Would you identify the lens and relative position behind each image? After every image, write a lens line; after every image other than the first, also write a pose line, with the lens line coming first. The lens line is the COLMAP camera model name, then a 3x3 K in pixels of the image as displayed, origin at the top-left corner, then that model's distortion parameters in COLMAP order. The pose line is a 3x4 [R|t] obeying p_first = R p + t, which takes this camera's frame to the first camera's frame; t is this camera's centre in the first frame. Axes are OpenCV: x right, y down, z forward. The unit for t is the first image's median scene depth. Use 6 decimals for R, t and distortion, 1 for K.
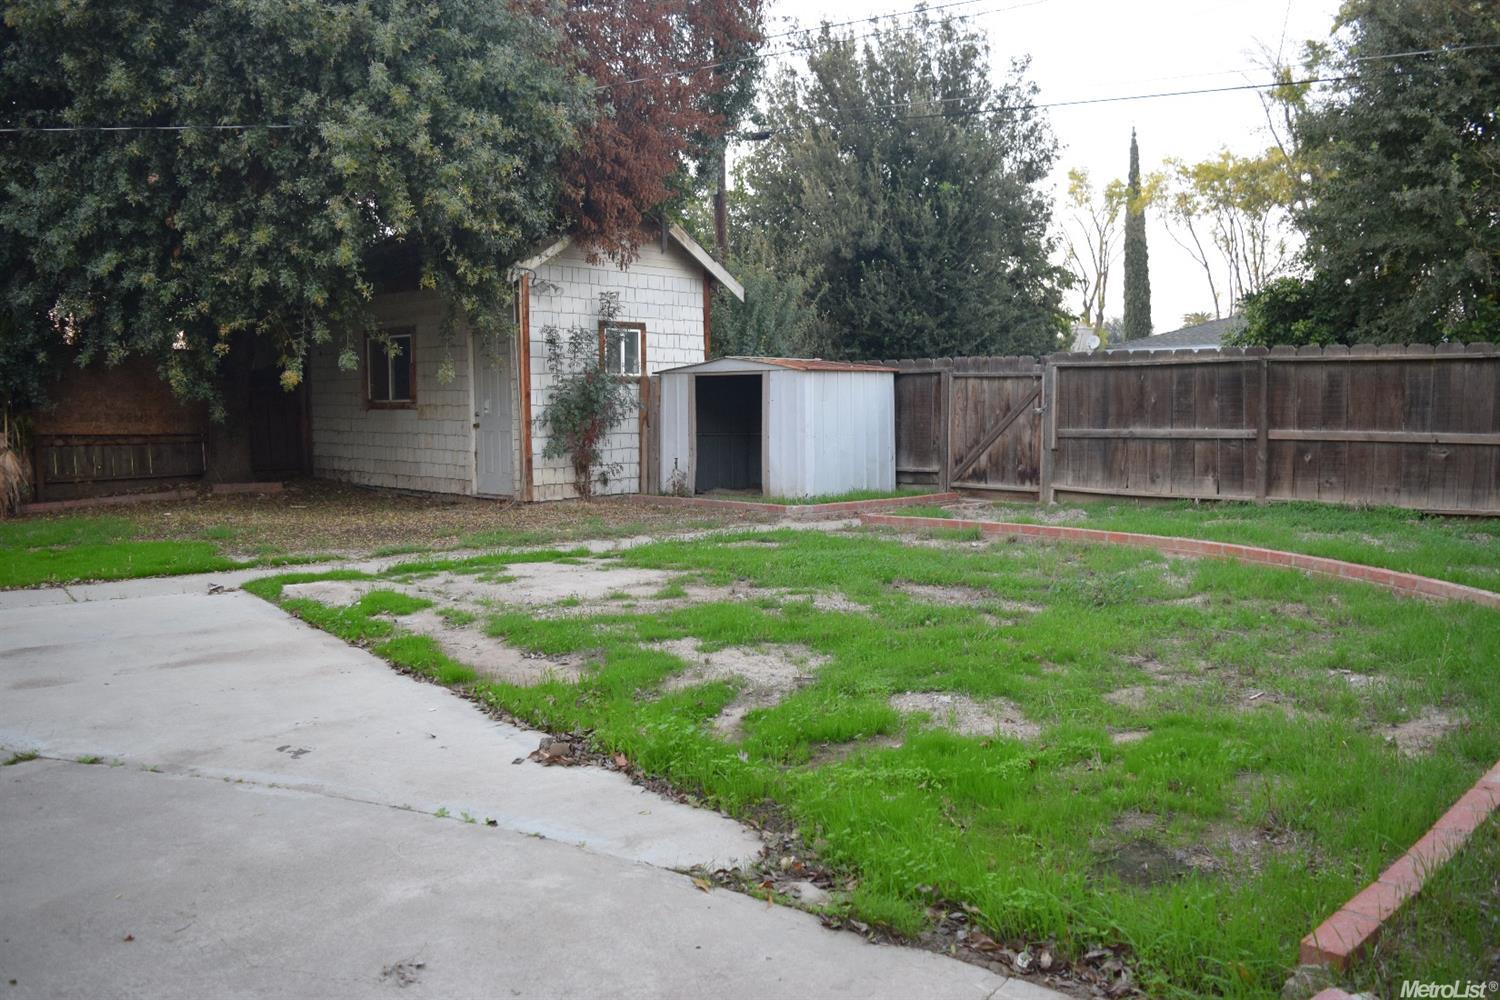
lens RADIAL K [[1189.3, 0, 756.2], [0, 1189.3, 503.6], [0, 0, 1]] dist [-0.083467, 0.010981]
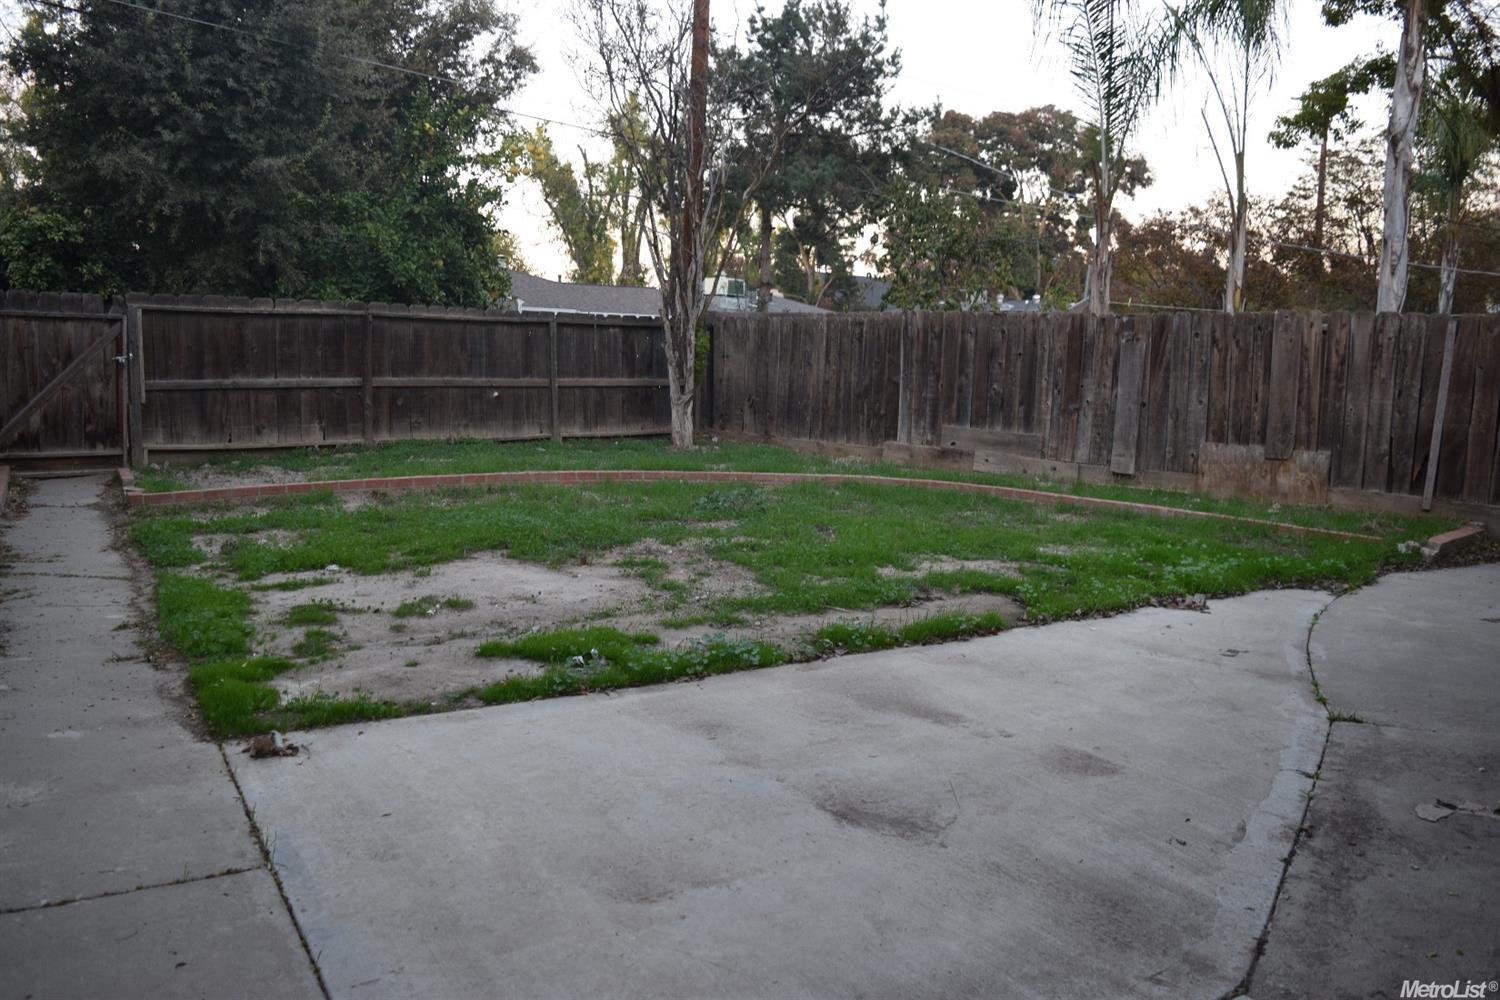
lens RADIAL K [[1189.3, 0, 756.2], [0, 1189.3, 503.6], [0, 0, 1]] dist [-0.083467, 0.010981]
pose [[0.072864, -0.111929, 0.991041, -0.597548], [0.062653, 0.992234, 0.107457, -0.038629], [-0.995372, 0.054262, 0.079311, 0.507924]]
